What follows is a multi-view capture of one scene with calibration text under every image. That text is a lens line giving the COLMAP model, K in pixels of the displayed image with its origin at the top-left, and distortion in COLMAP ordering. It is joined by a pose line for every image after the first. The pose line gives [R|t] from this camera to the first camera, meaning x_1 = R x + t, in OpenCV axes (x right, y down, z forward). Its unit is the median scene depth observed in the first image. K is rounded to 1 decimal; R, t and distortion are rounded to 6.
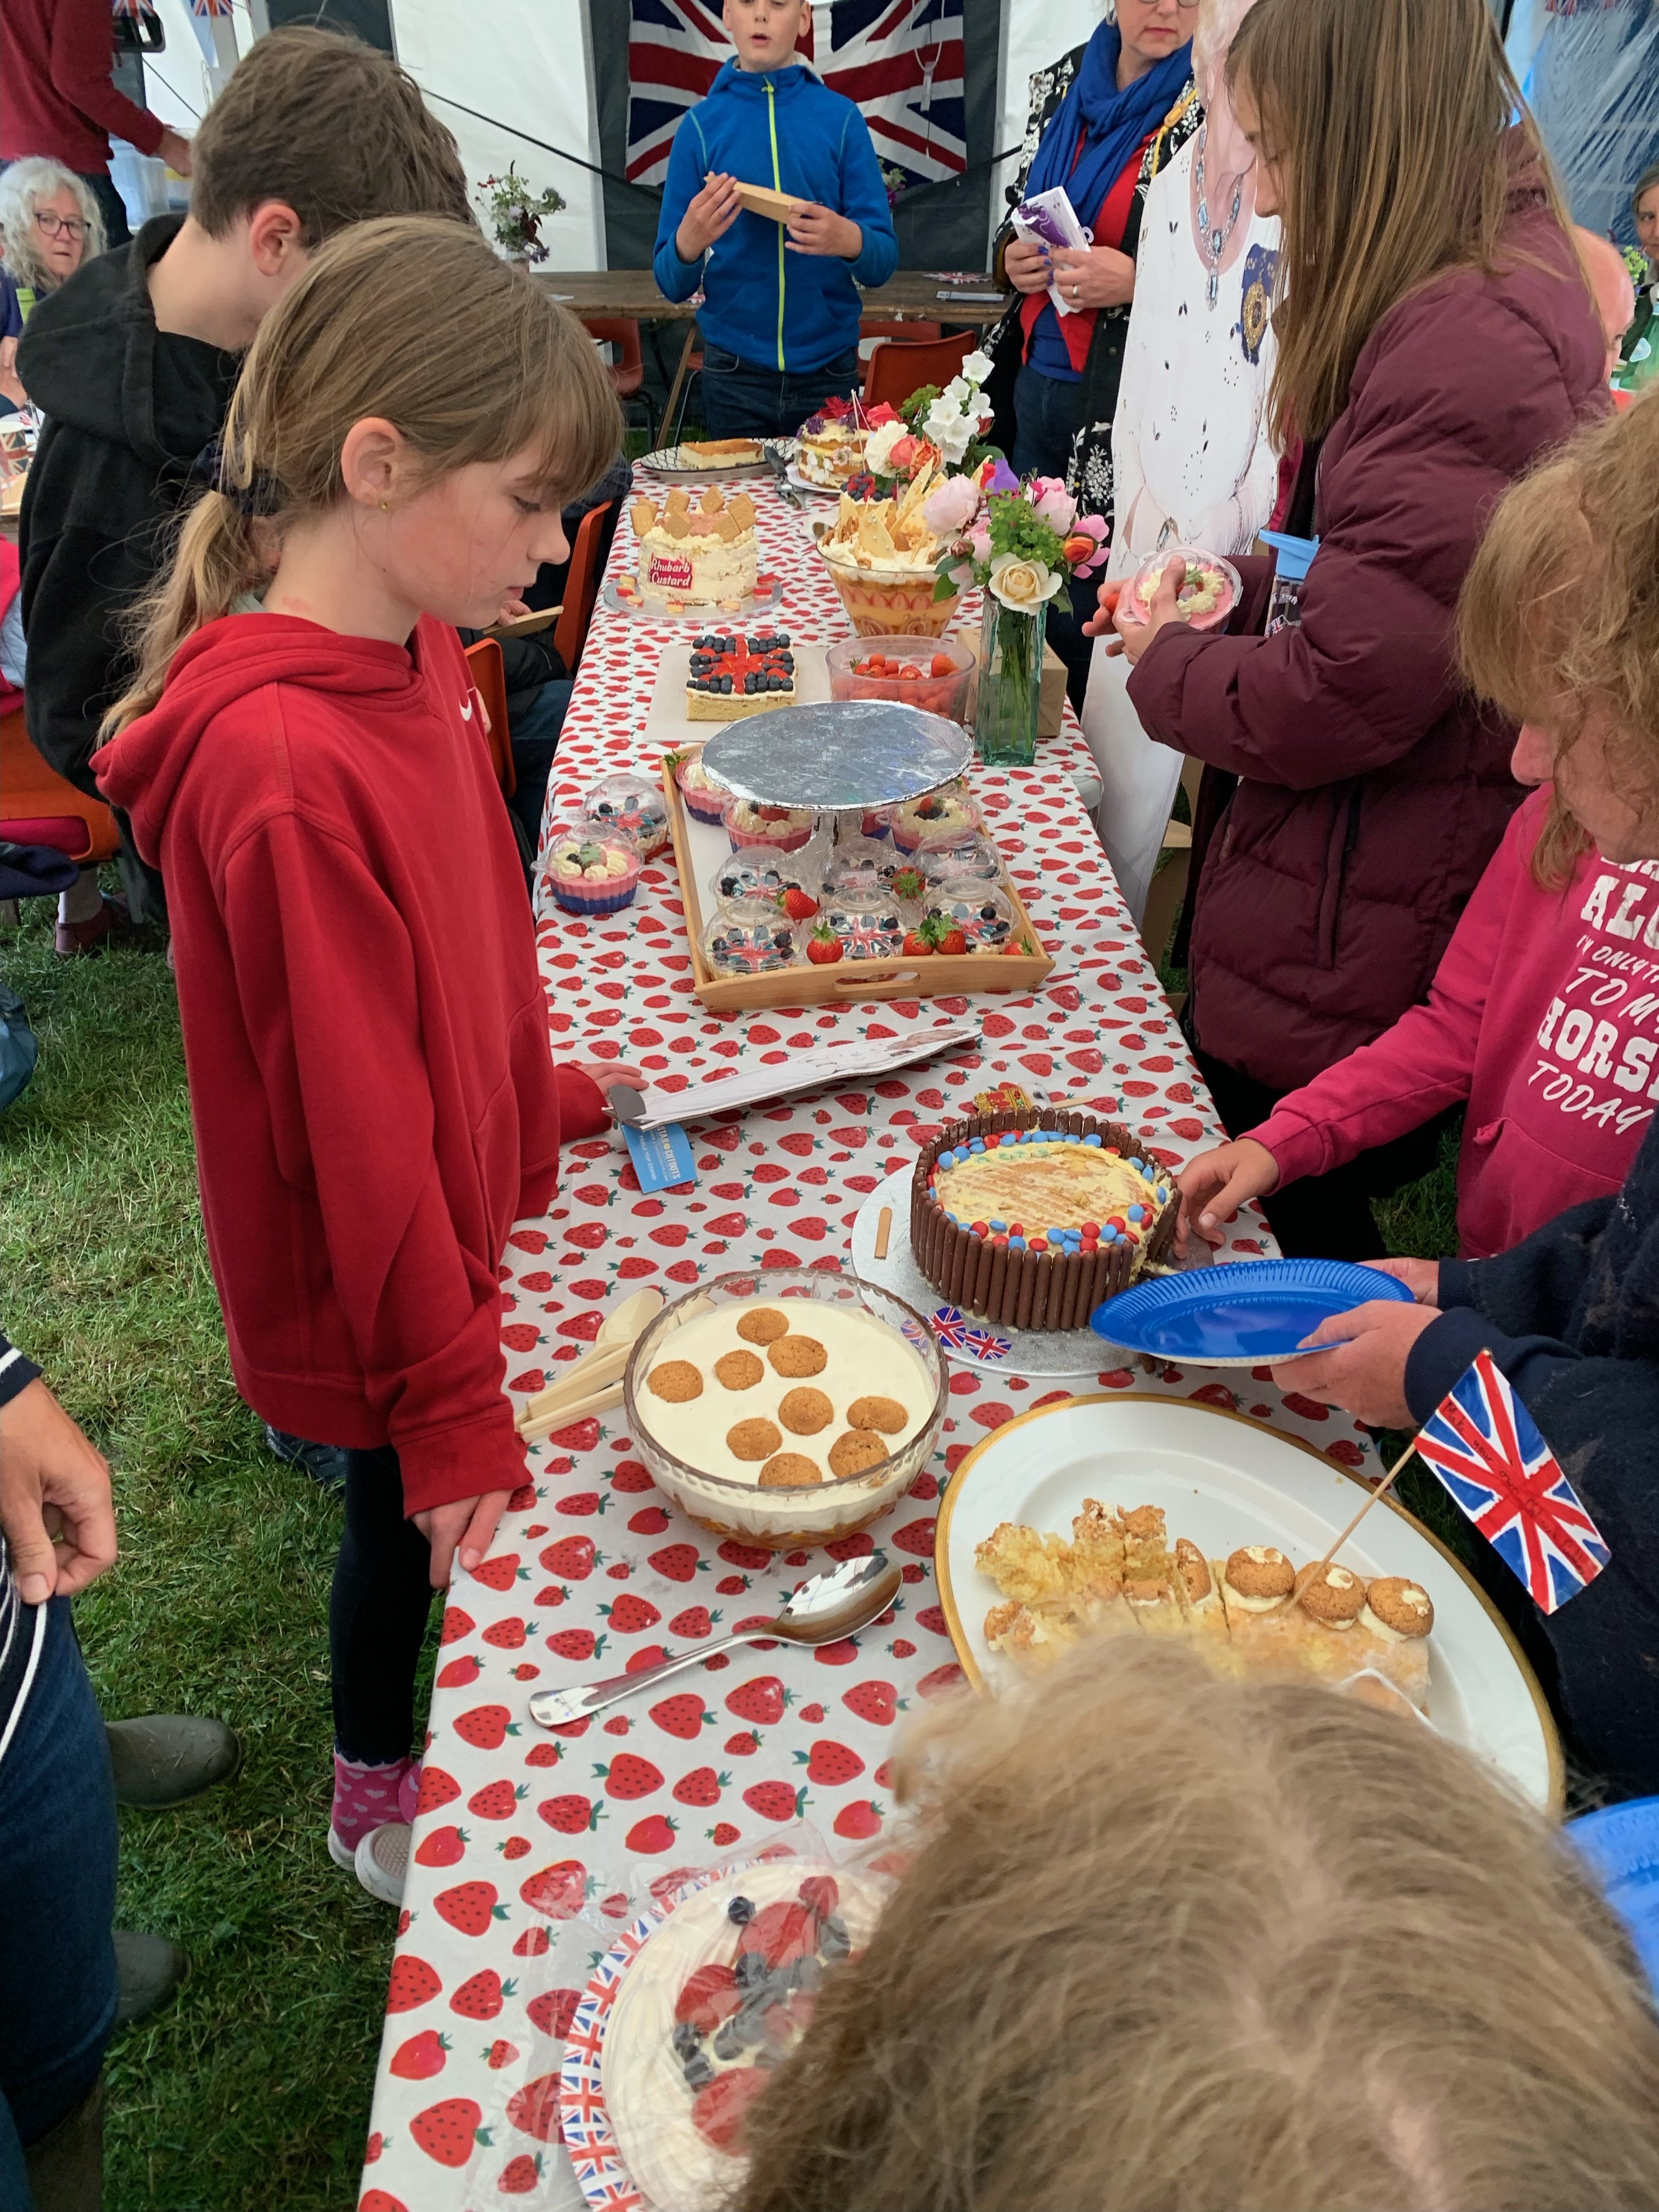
lens RADIAL K [[1654.0, 0, 828.0], [0, 1654.0, 1115.9], [0, 0, 1]] dist [0.045744, -0.047273]
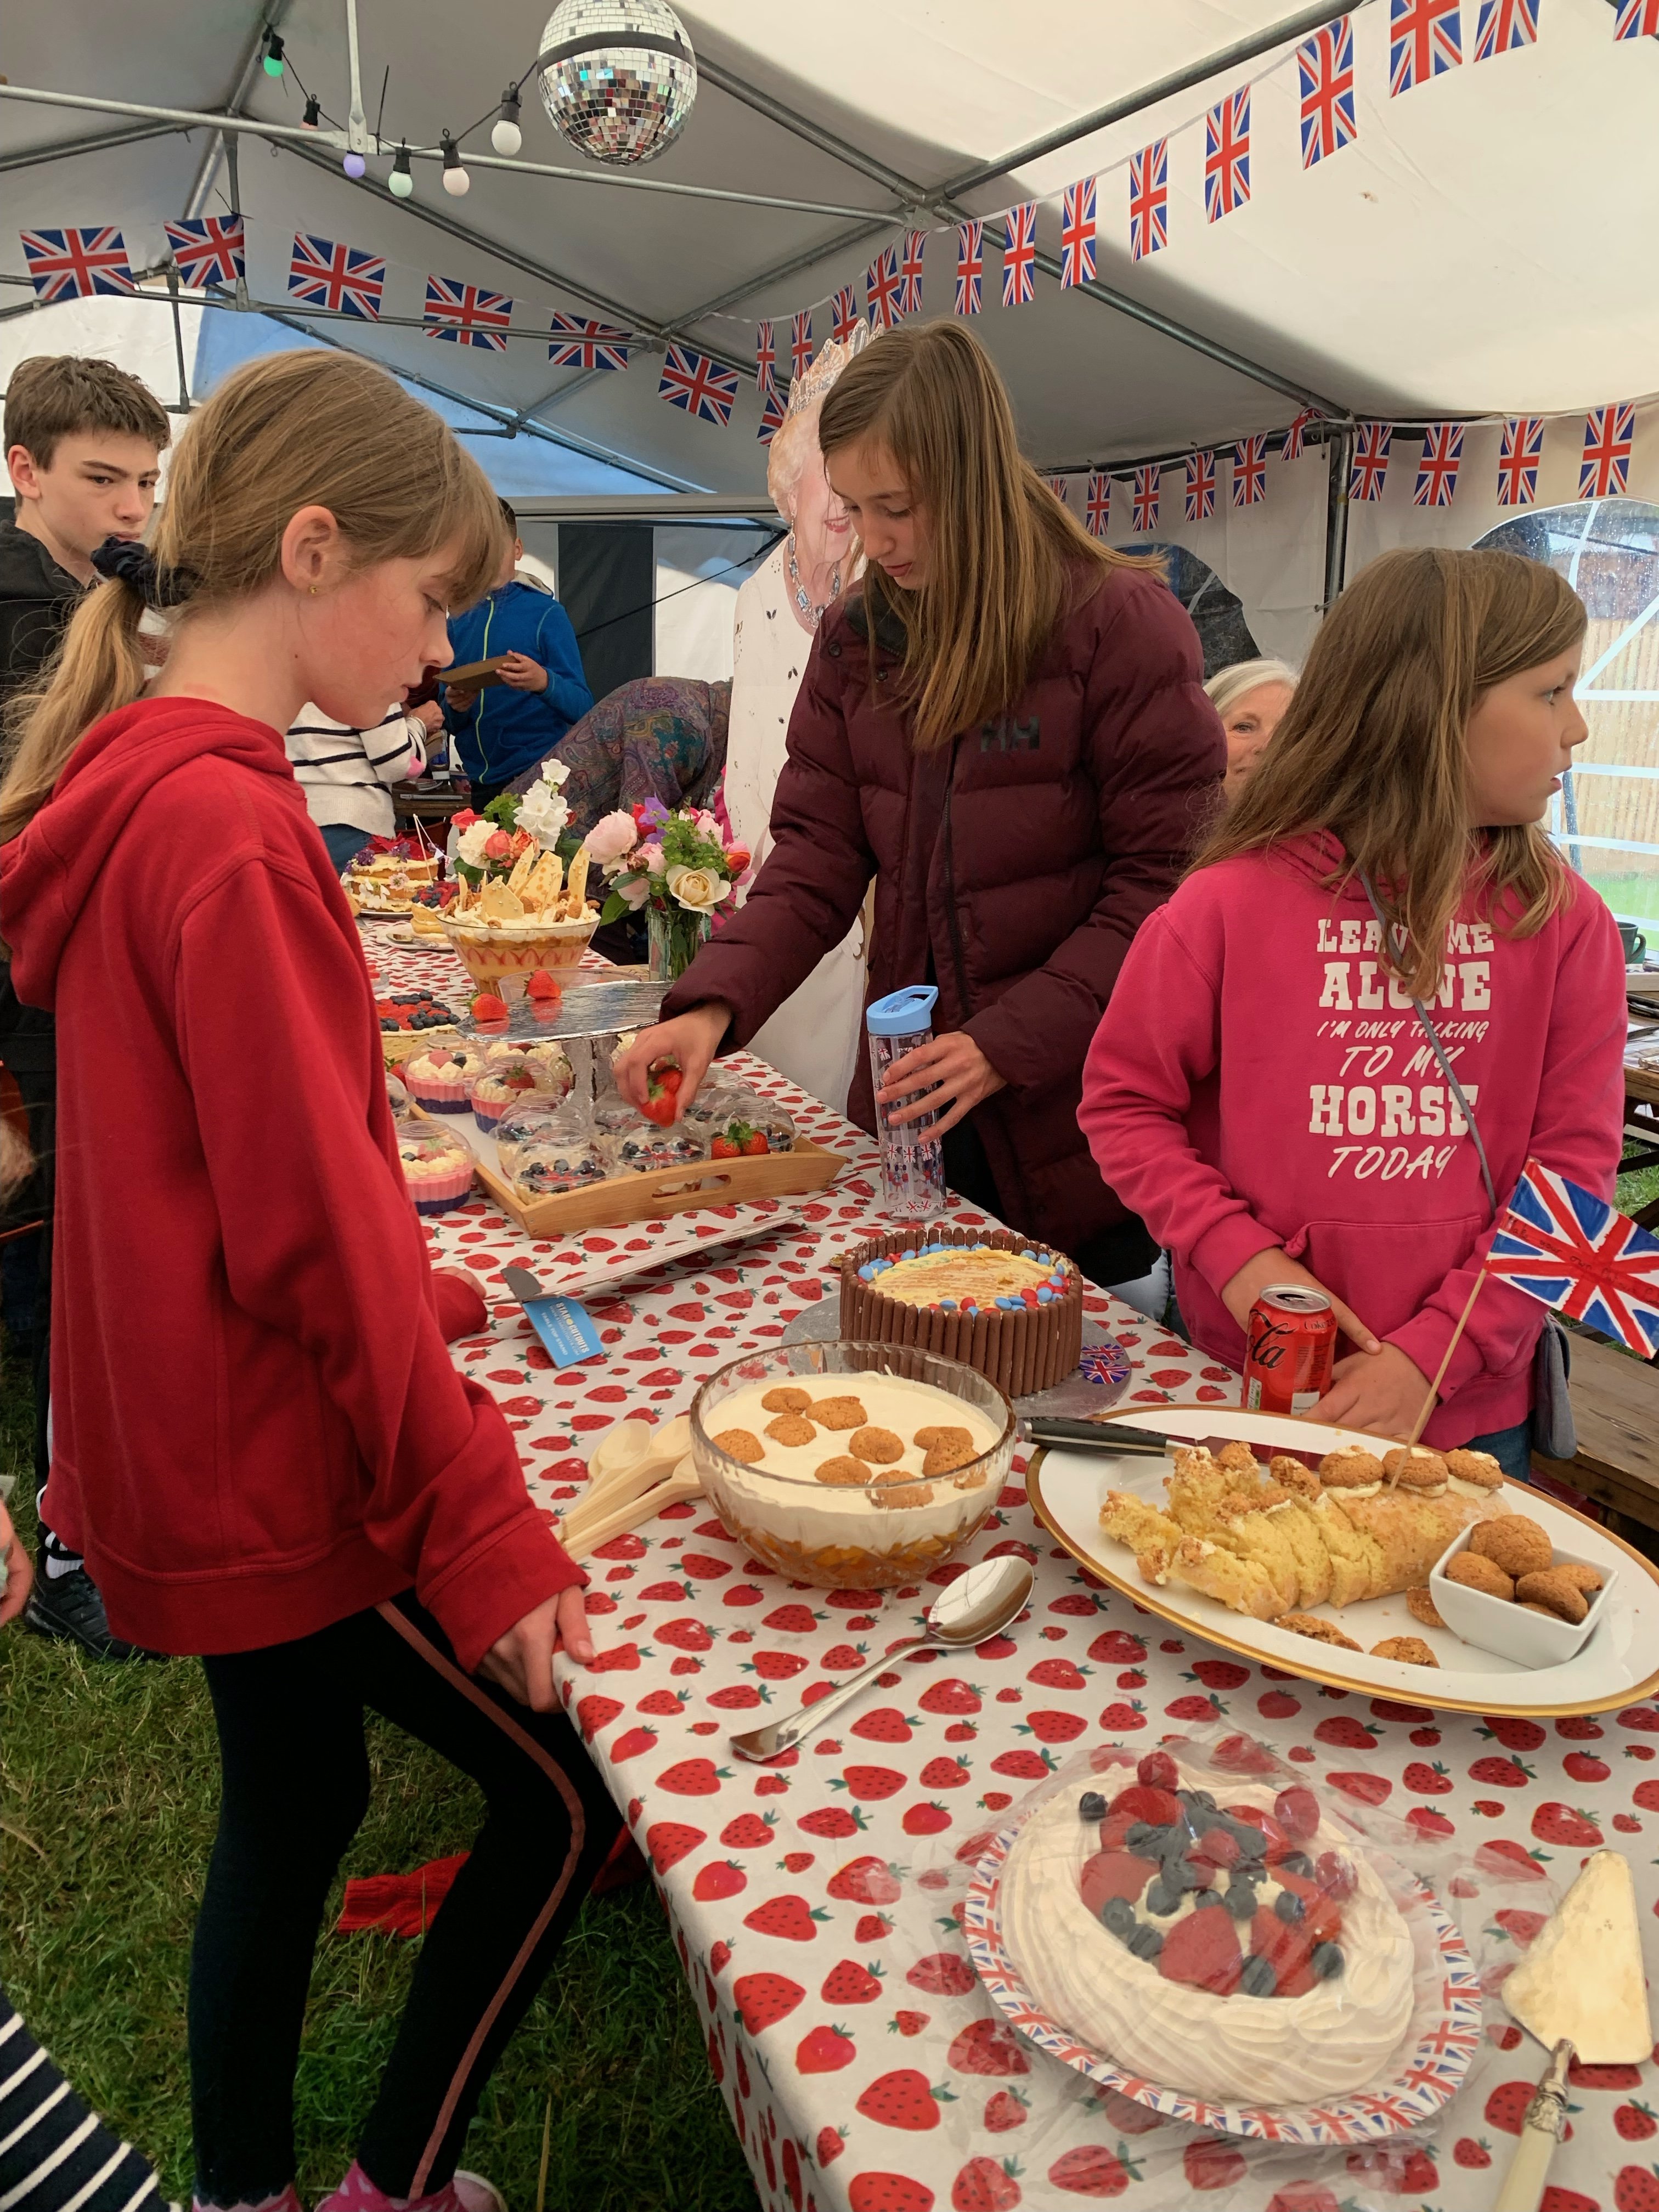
lens RADIAL K [[1654.0, 0, 831.4], [0, 1654.0, 1098.7], [0, 0, 1]] dist [0.045744, -0.047273]
pose [[0.931015, -0.085120, 0.354917, -0.280194], [0.193096, 0.940060, -0.281071, 0.192420], [-0.309718, 0.330214, 0.891646, 0.041855]]
